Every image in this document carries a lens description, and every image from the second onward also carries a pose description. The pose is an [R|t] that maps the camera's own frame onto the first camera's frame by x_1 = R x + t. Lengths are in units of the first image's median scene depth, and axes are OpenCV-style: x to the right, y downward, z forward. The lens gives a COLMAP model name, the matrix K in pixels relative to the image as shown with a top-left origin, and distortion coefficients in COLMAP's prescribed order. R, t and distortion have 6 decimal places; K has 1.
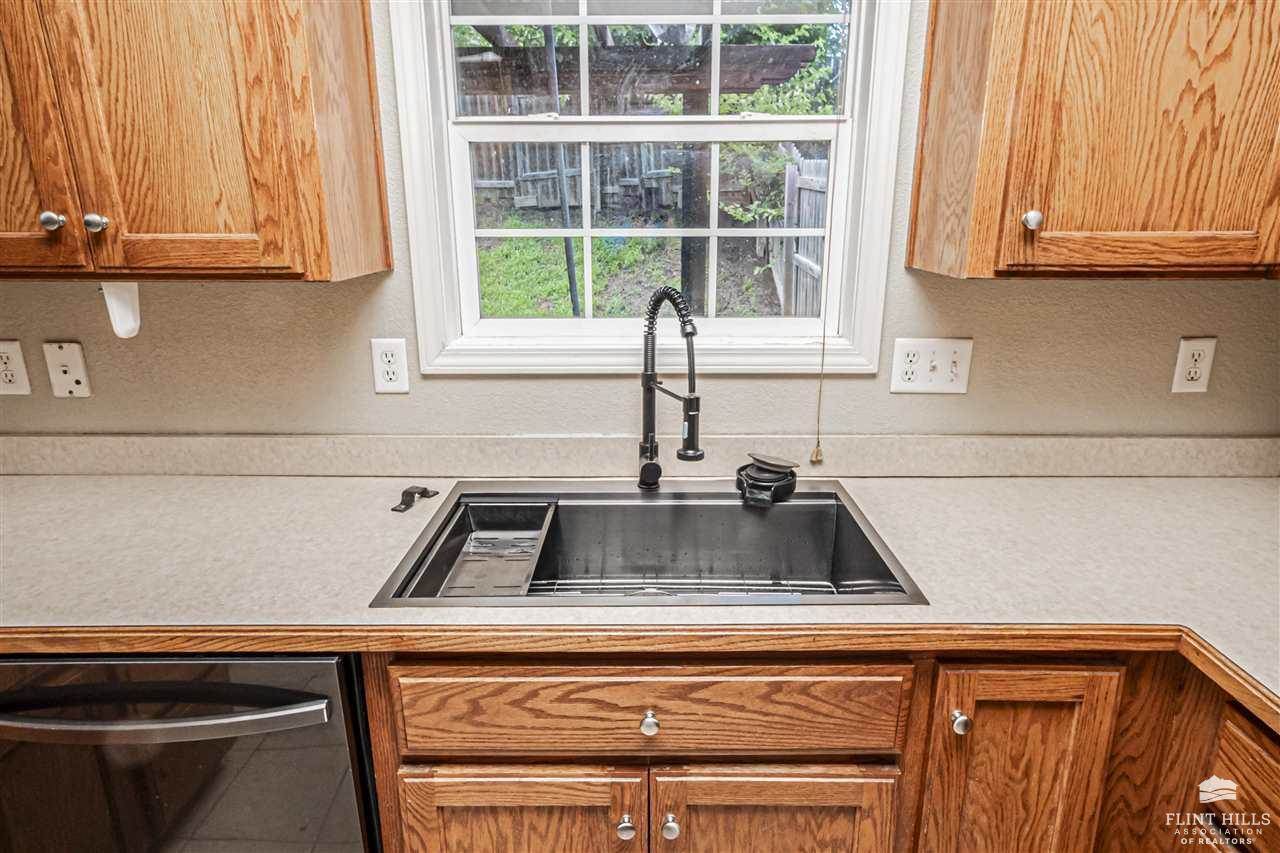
lens RADIAL K [[750.8, 0, 639.6], [0, 750.8, 425.5], [0, 0, 1]] dist [-0.010689, 0.023481]
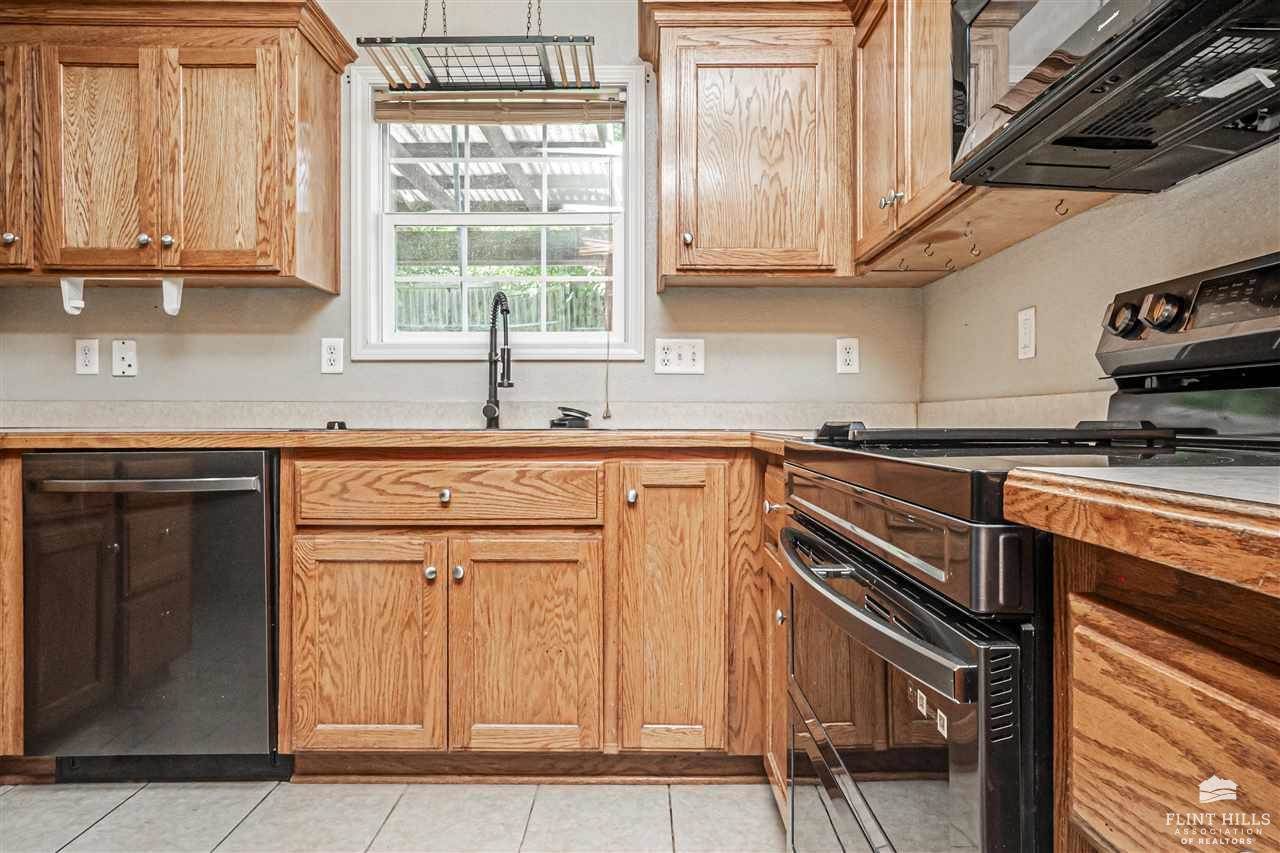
lens RADIAL K [[750.8, 0, 637.9], [0, 750.8, 419.7], [0, 0, 1]] dist [-0.010689, 0.023481]
pose [[0.999985, 0.002146, -0.005124, 0.421314], [-0.003493, 0.960098, -0.279640, 0.656616], [0.004320, 0.279654, 0.960091, -0.613587]]
